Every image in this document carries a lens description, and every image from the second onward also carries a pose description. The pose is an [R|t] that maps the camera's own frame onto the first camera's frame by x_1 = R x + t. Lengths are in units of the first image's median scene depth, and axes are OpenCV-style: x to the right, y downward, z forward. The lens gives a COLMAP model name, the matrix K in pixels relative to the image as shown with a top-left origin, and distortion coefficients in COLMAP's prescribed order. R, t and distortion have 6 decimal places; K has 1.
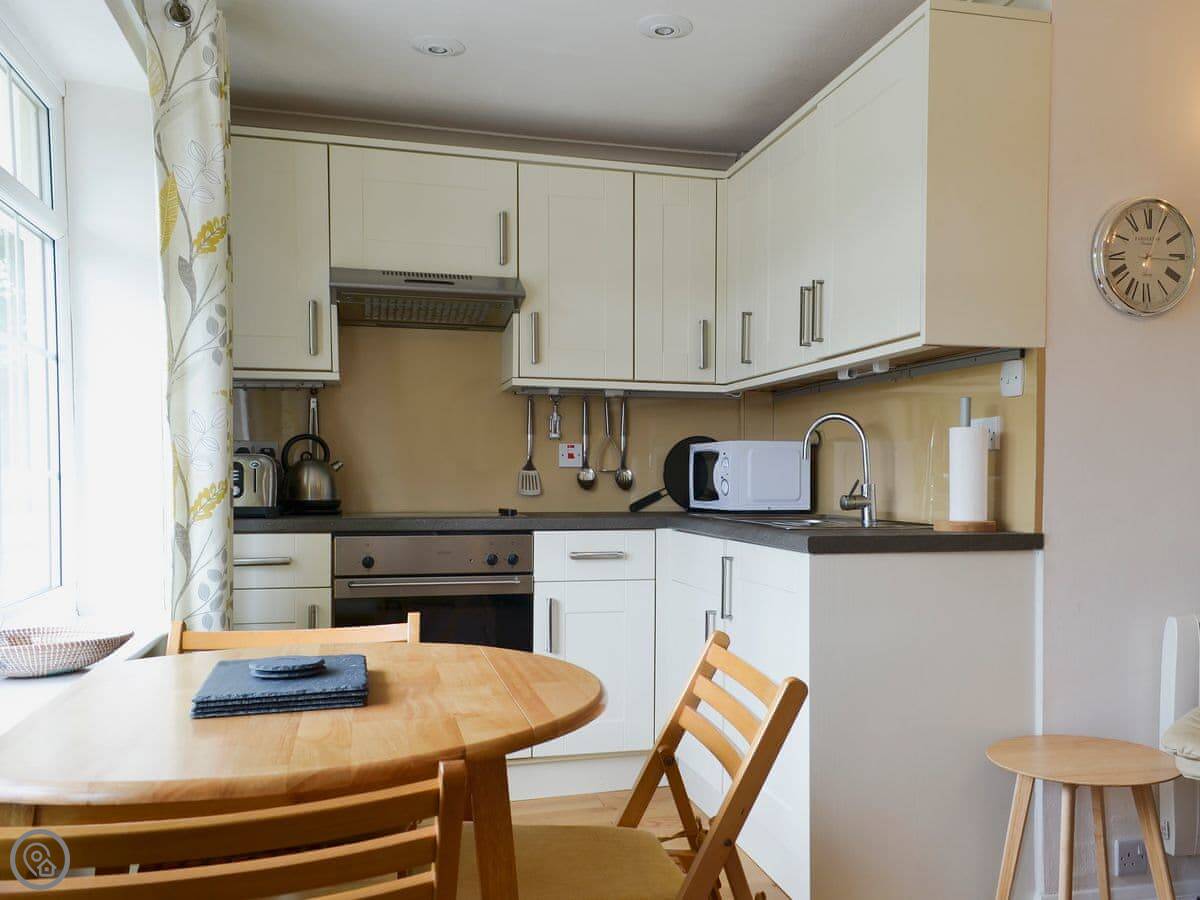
lens RADIAL K [[1081.5, 0, 648.3], [0, 1081.5, 450.9], [0, 0, 1]] dist [0.005917, 0.004303]
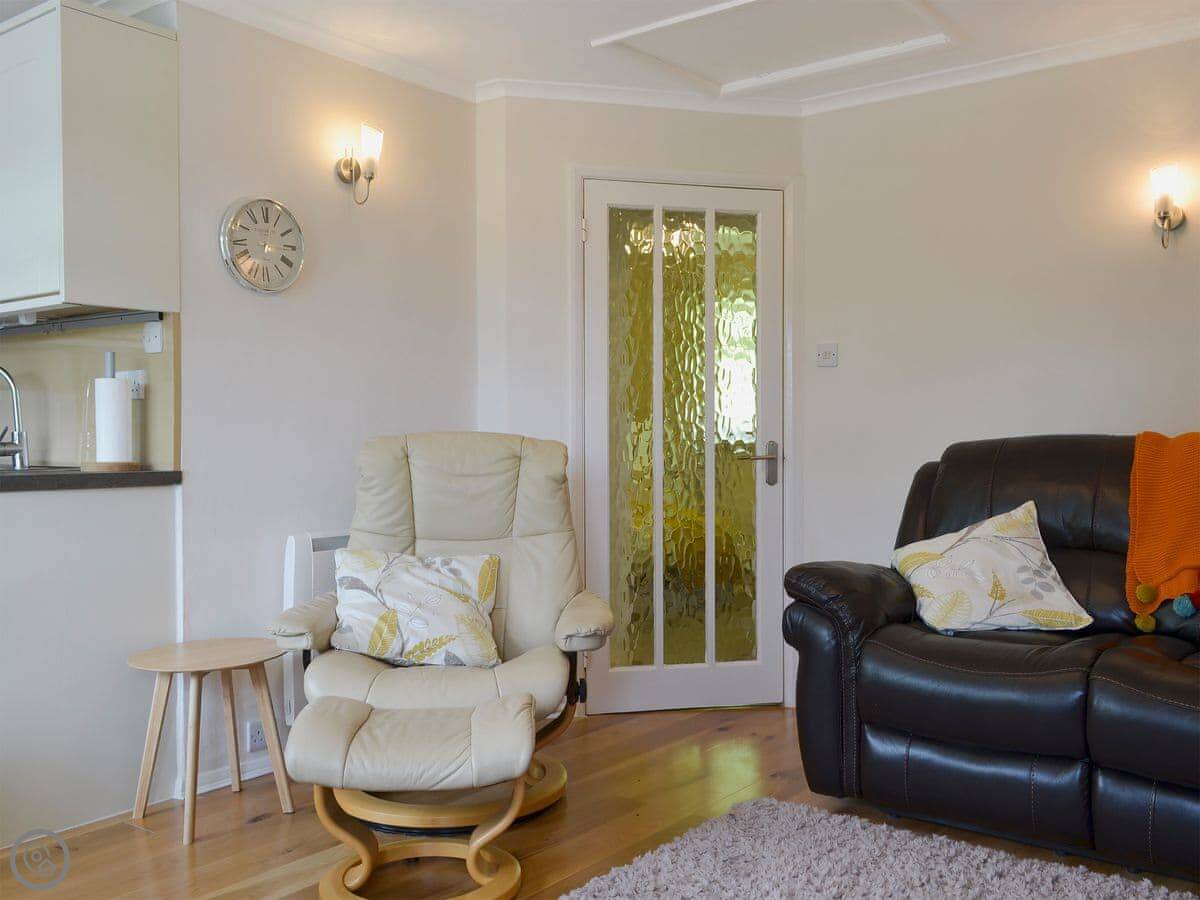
lens RADIAL K [[1081.5, 0, 648.3], [0, 1081.5, 450.9], [0, 0, 1]] dist [0.005917, 0.004303]
pose [[0.767911, -0.011469, 0.640454, 0.000681], [-0.012684, 0.999371, 0.033105, 0.008906], [-0.640431, -0.033545, 0.767283, -0.222165]]
